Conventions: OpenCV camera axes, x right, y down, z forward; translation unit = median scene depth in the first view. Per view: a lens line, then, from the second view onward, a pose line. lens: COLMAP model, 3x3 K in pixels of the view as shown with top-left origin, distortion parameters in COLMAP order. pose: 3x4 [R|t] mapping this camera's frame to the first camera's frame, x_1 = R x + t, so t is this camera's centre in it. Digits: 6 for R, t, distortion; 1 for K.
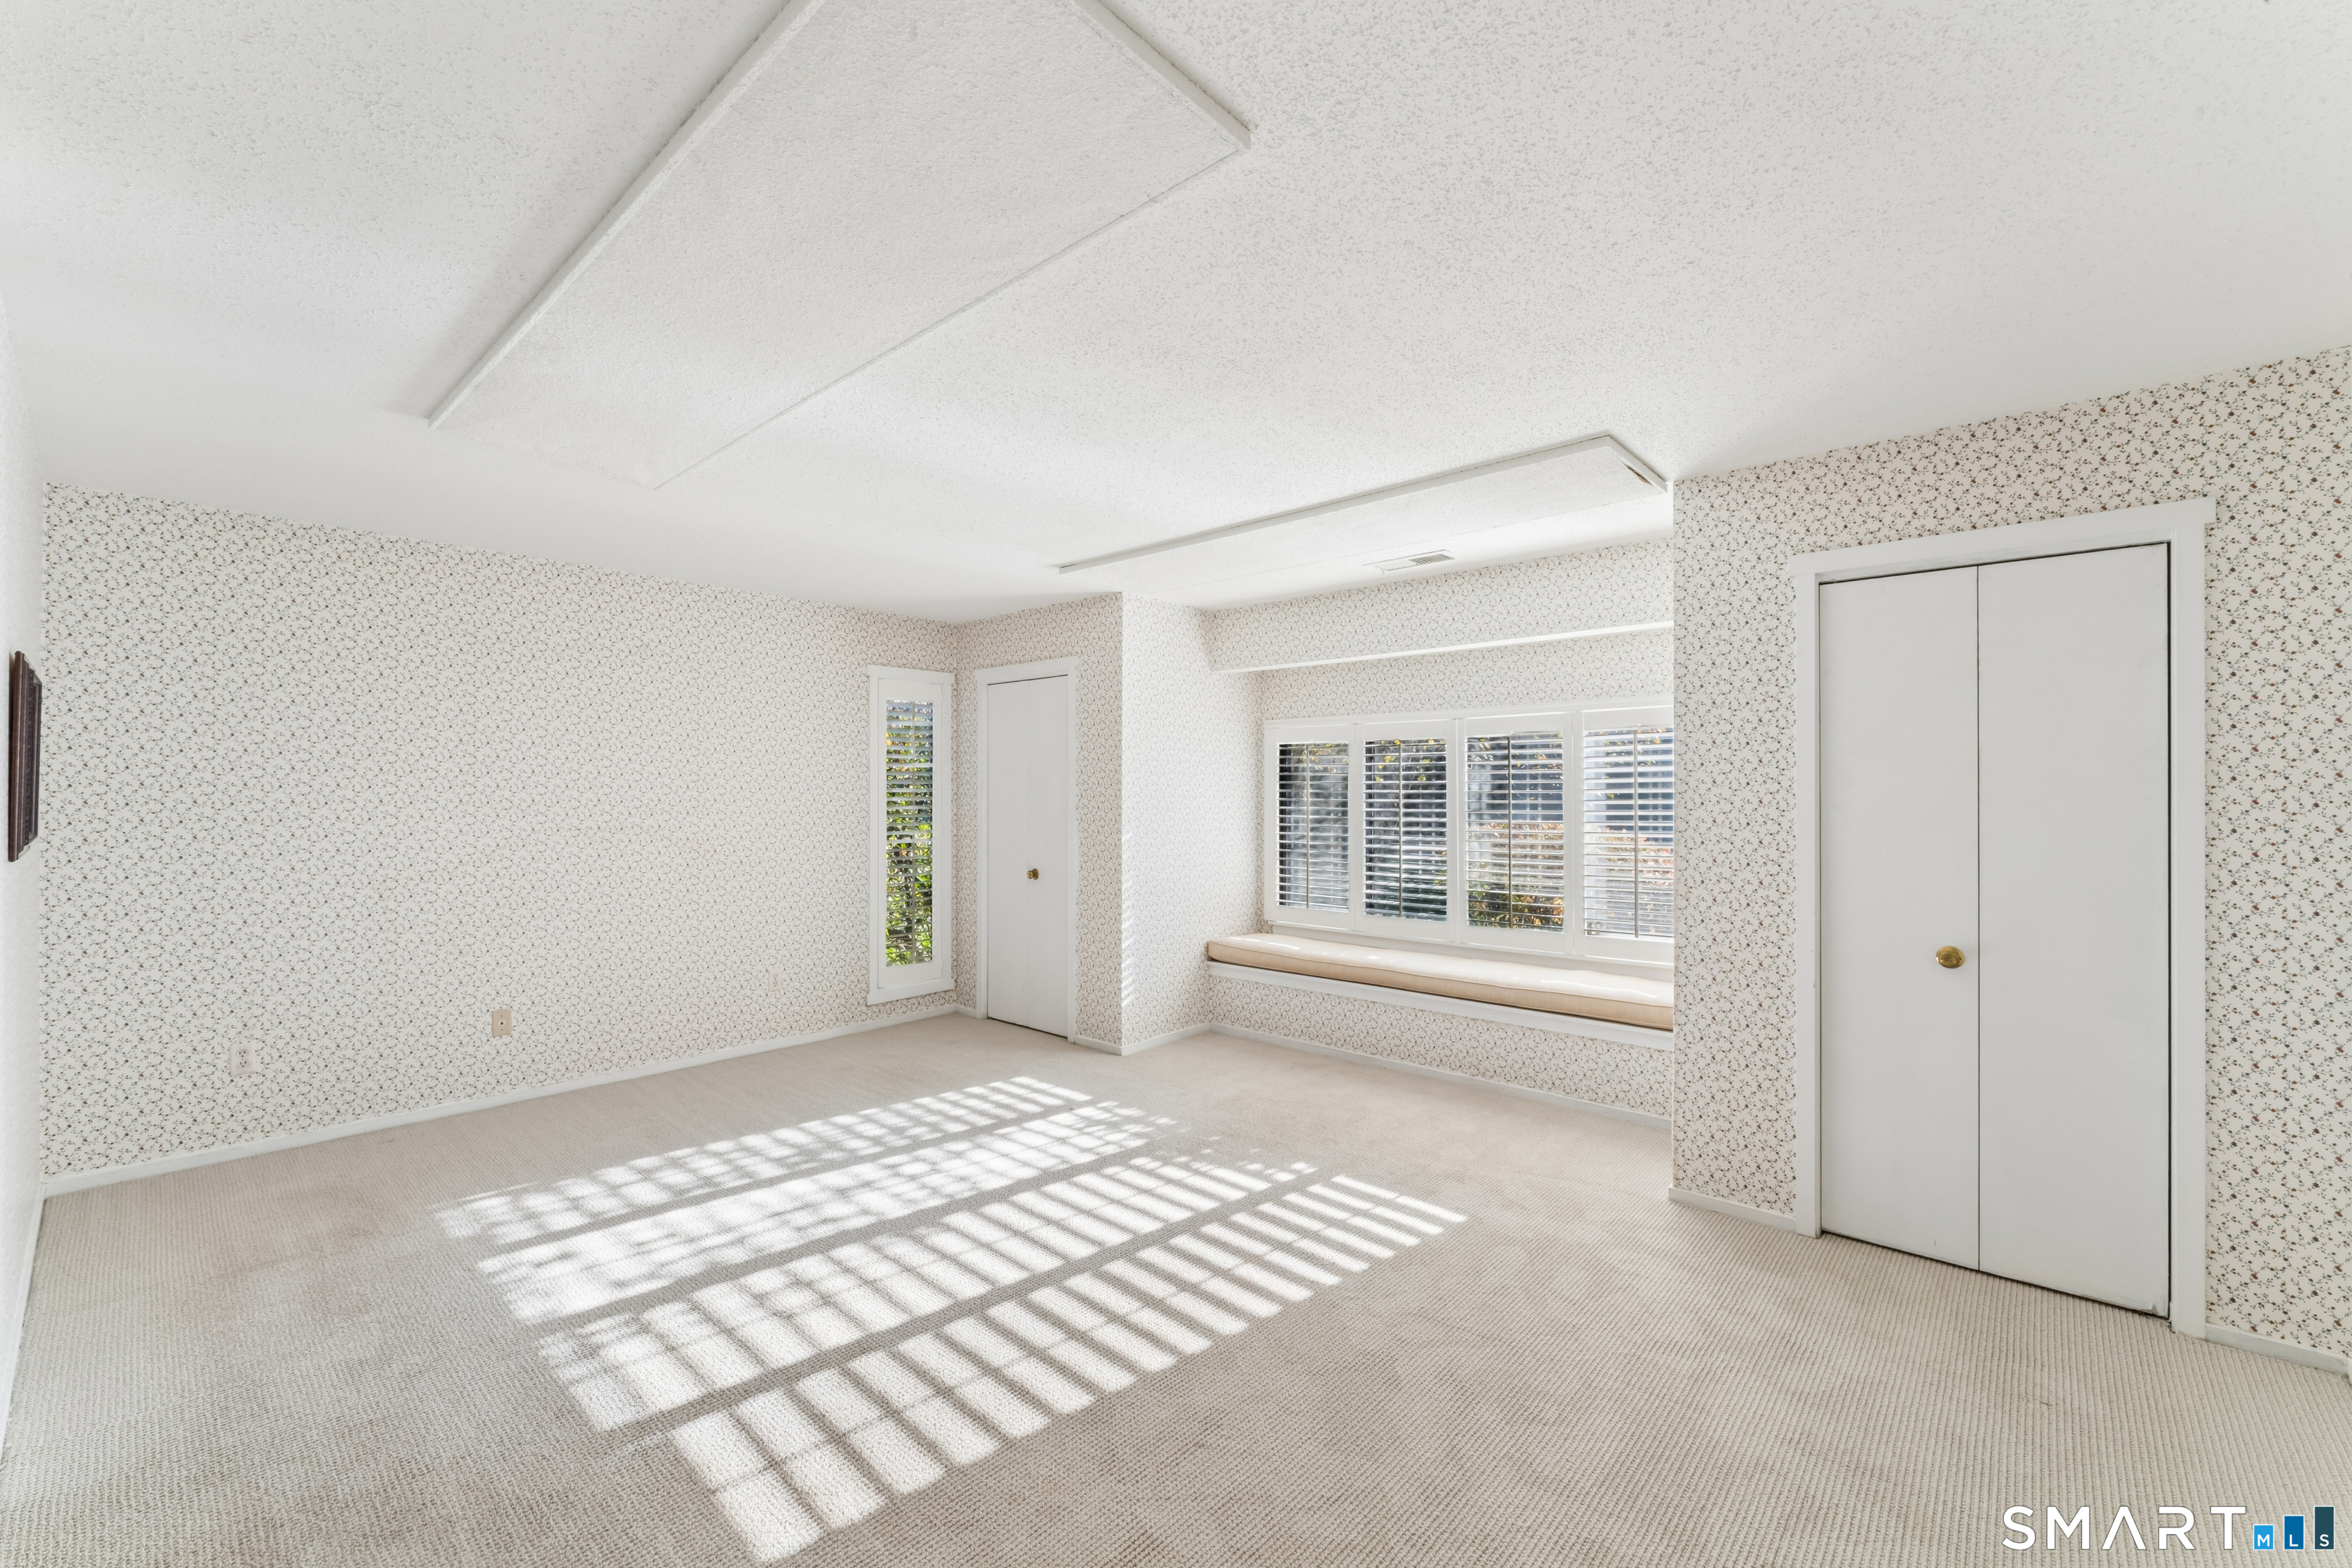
lens RADIAL K [[948.0, 0, 1209.7], [0, 948.0, 770.6], [0, 0, 1]] dist [0.000325, 0.000424]
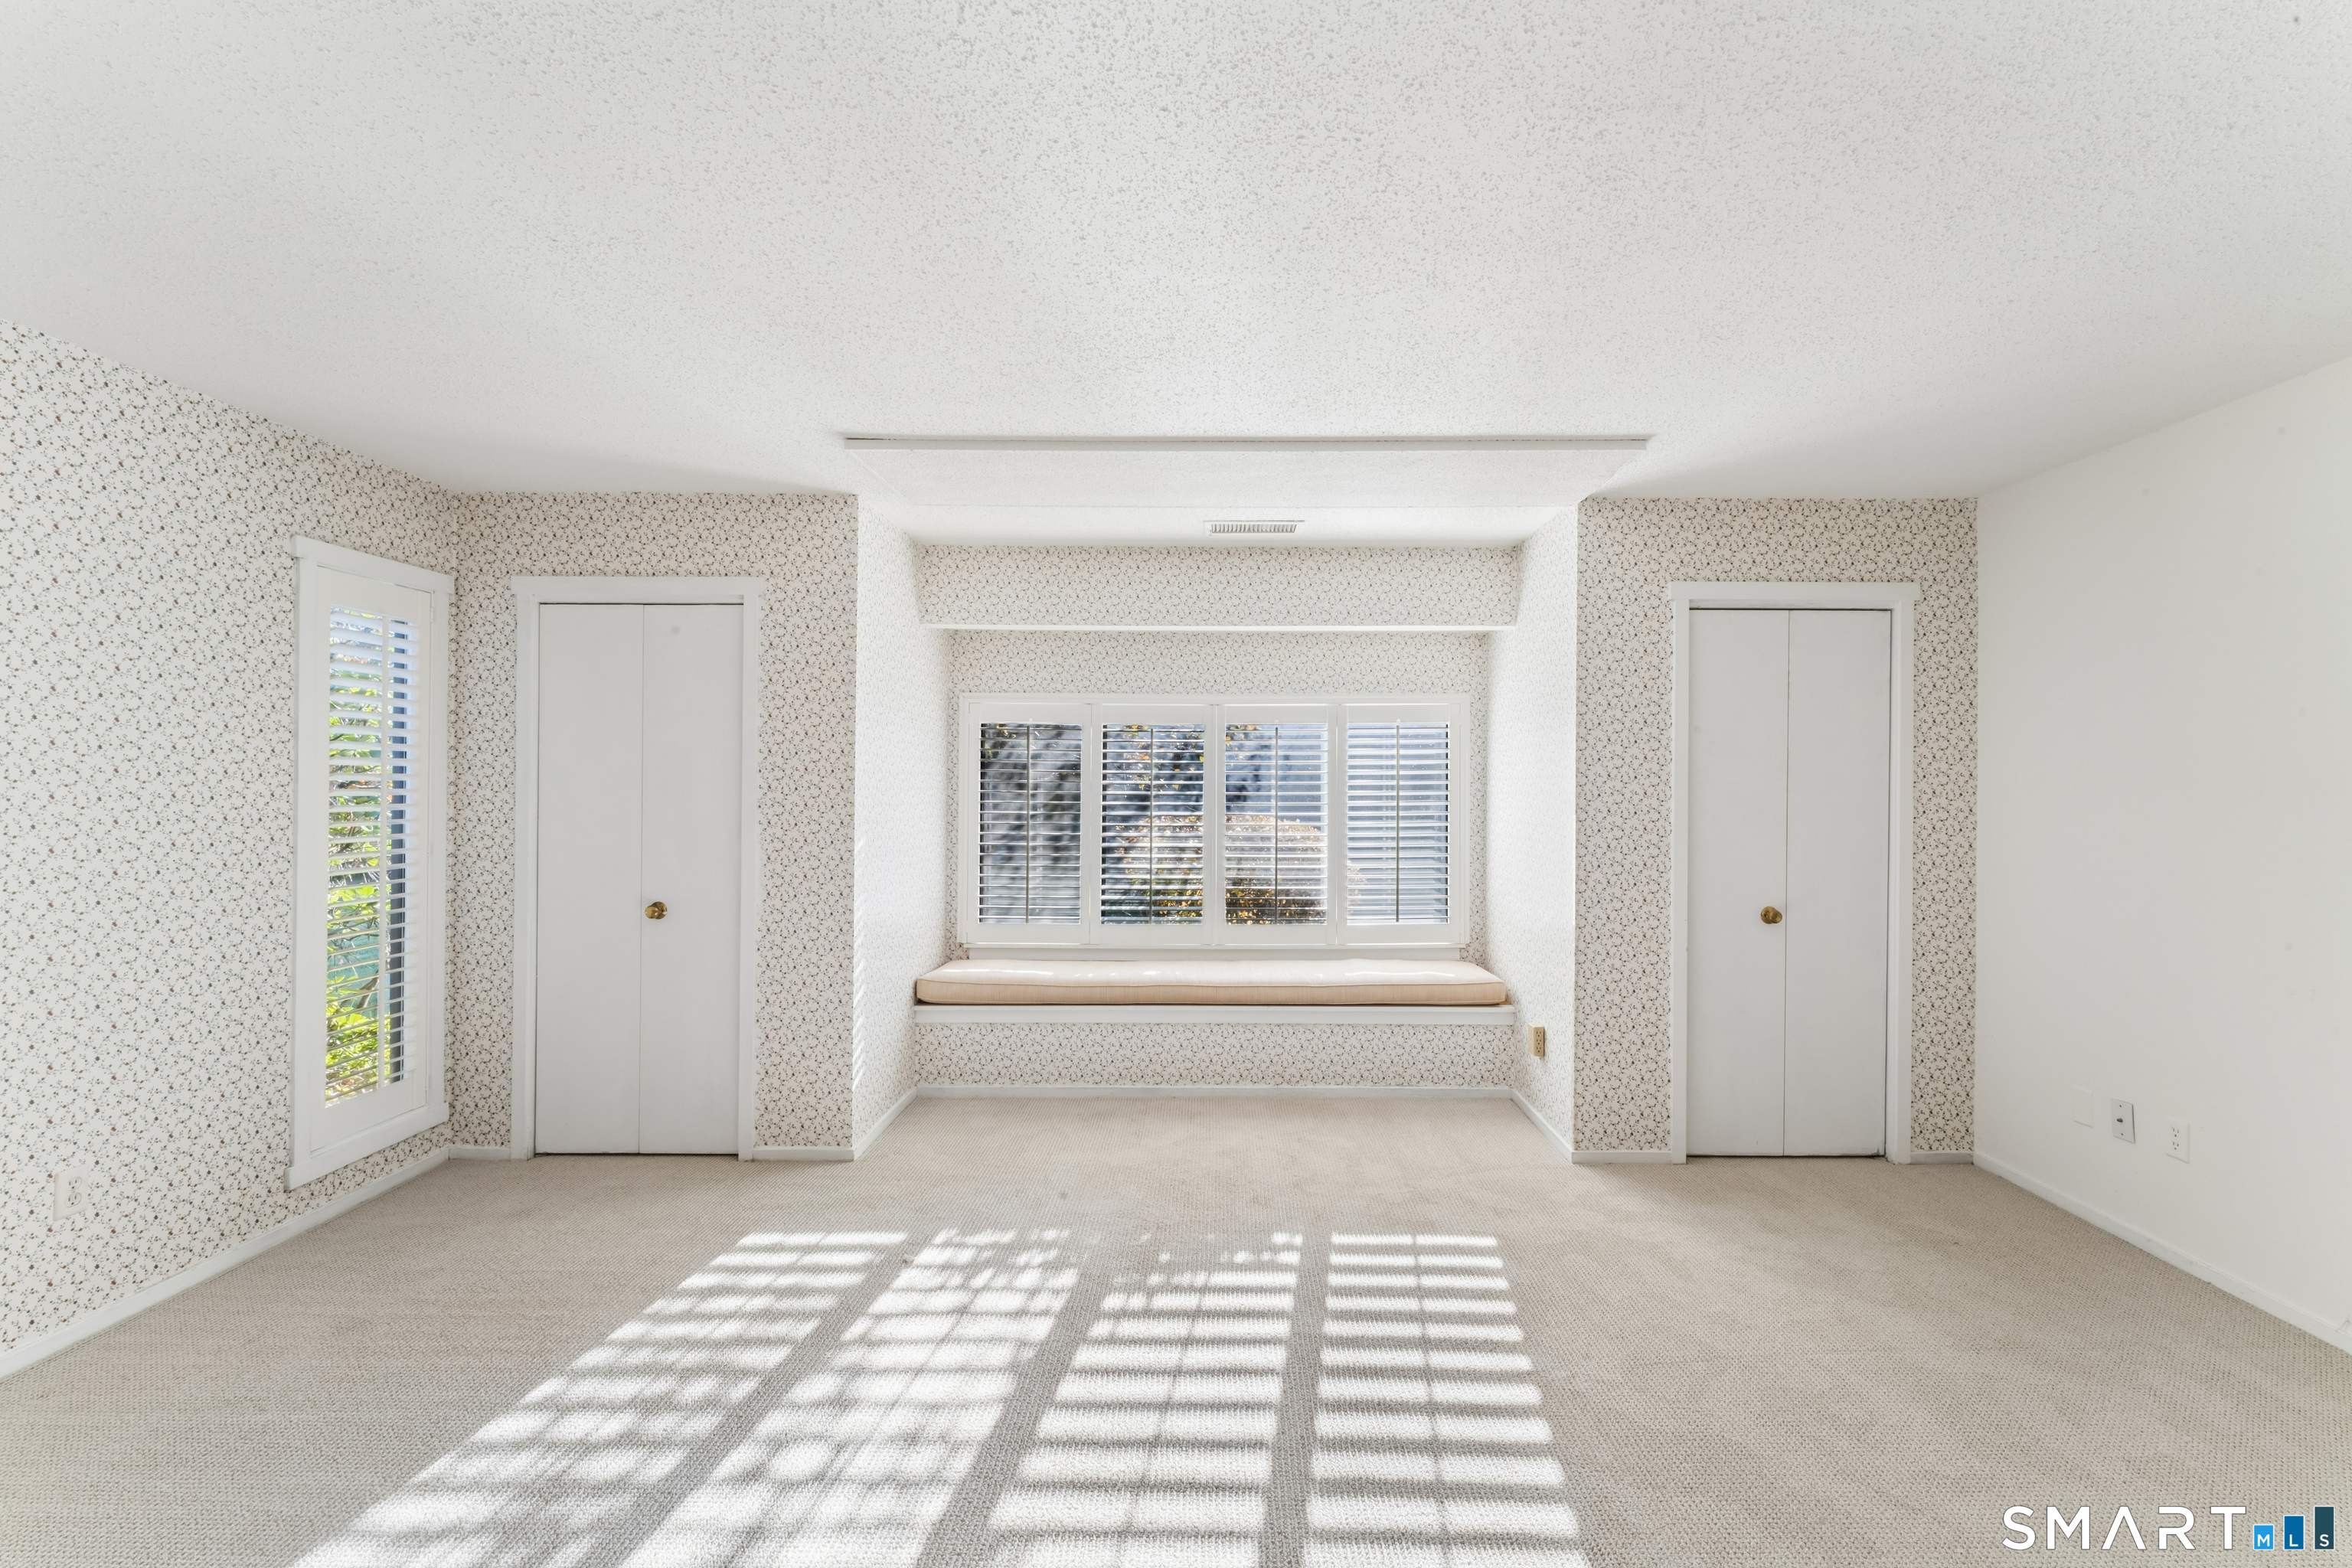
lens RADIAL K [[948.0, 0, 1209.7], [0, 948.0, 770.6], [0, 0, 1]] dist [0.000325, 0.000424]
pose [[0.754803, 0.011562, 0.655850, -0.447073], [-0.018148, 0.999830, 0.003261, 0.008831], [-0.655701, -0.014364, 0.754884, 0.384193]]
